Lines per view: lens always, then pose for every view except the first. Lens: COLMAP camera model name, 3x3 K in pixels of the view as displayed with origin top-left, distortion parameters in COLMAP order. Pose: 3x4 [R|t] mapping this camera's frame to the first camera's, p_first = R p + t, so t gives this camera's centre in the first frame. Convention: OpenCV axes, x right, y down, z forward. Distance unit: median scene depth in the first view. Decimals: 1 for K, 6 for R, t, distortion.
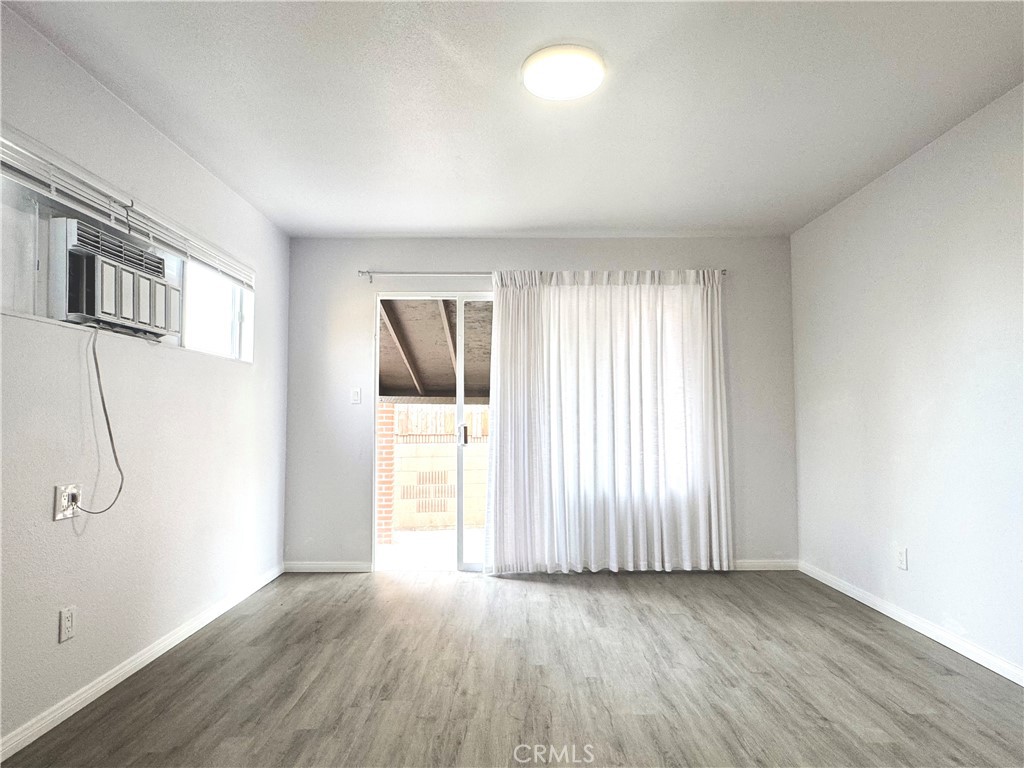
lens RADIAL K [[598.2, 0, 512.2], [0, 598.2, 388.5], [0, 0, 1]] dist [0.000075, 0.000052]
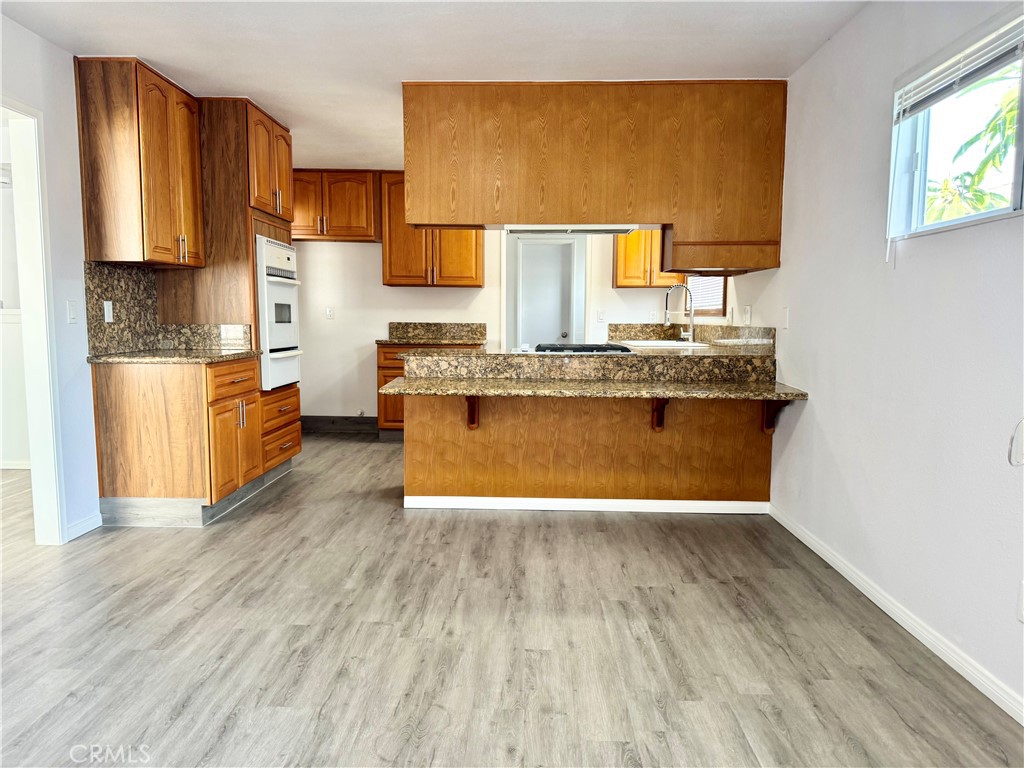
lens RADIAL K [[712.2, 0, 511.8], [0, 712.2, 387.0], [0, 0, 1]] dist [0.000247, 0.000127]
pose [[-0.999846, -0.003448, 0.017194, -0.101996], [-0.002611, 0.998820, 0.048486, 0.074651], [-0.017341, 0.048433, -0.998676, 1.915157]]
